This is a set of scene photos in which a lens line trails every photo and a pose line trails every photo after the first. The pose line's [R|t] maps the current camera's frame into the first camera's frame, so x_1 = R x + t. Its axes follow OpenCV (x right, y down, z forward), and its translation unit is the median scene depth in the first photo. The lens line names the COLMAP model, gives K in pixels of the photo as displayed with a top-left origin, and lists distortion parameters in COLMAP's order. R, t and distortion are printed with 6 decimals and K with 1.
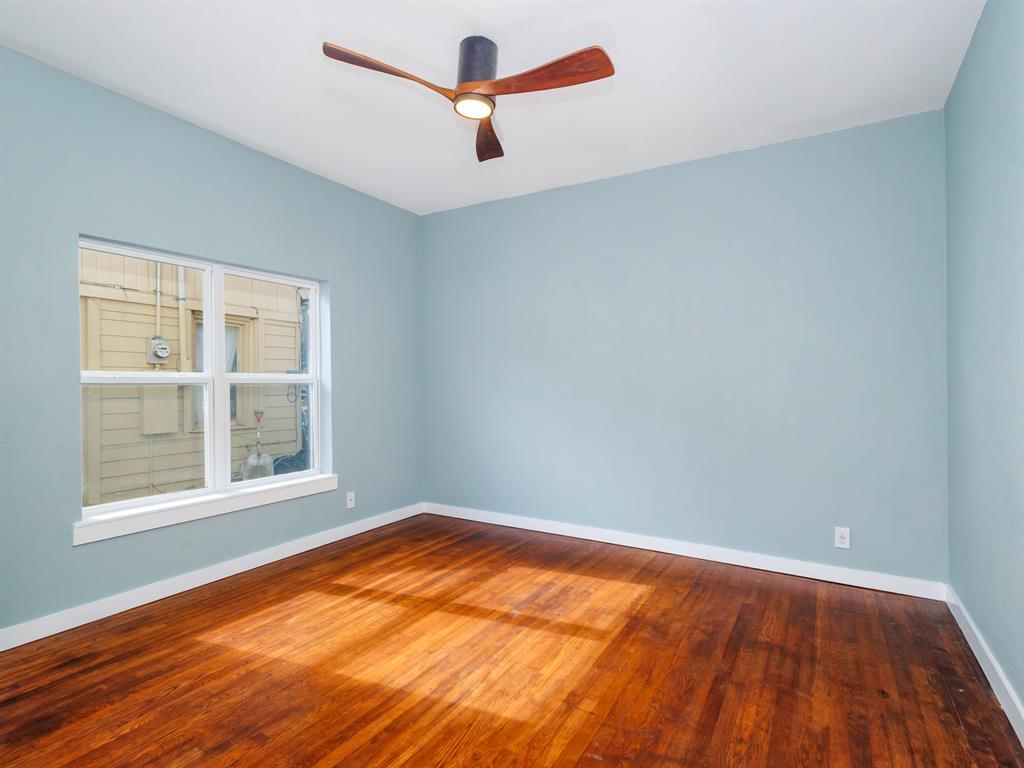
lens RADIAL K [[542.1, 0, 512.0], [0, 542.1, 384.0], [0, 0, 1]] dist [0.008388, 0.000379]
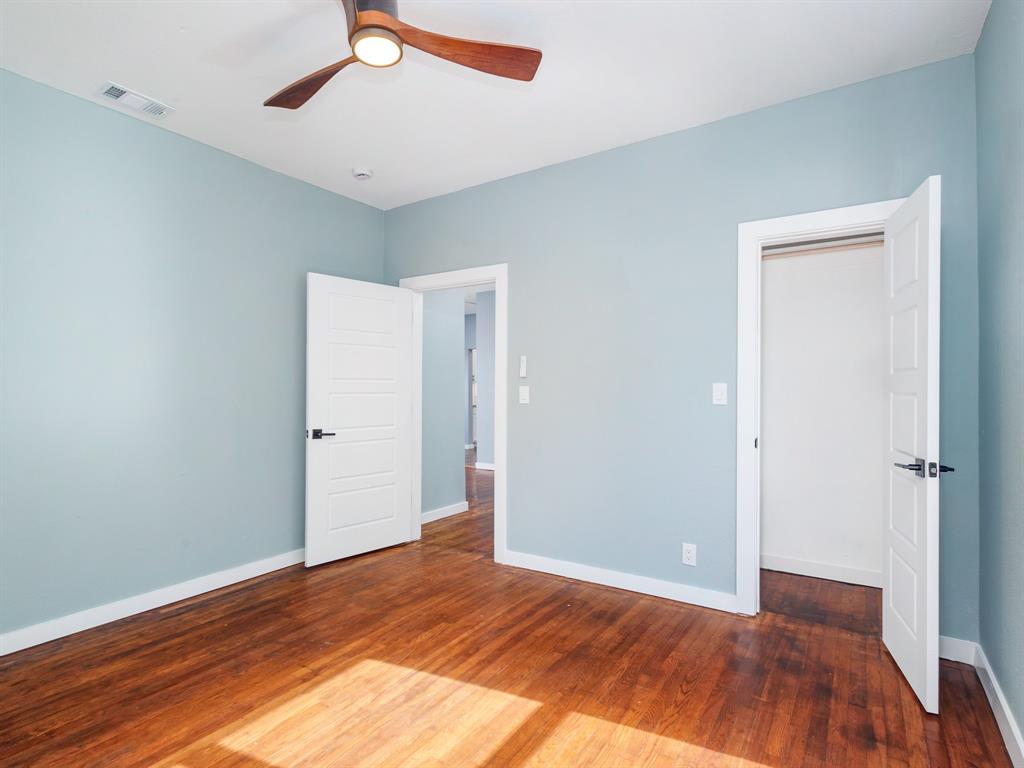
lens RADIAL K [[542.1, 0, 512.0], [0, 542.1, 384.0], [0, 0, 1]] dist [0.008388, 0.000379]
pose [[-0.999145, 0.003256, 0.041217, -0.341932], [0.003347, 0.999992, 0.002134, -0.023321], [-0.041210, 0.002270, -0.999148, 2.037477]]
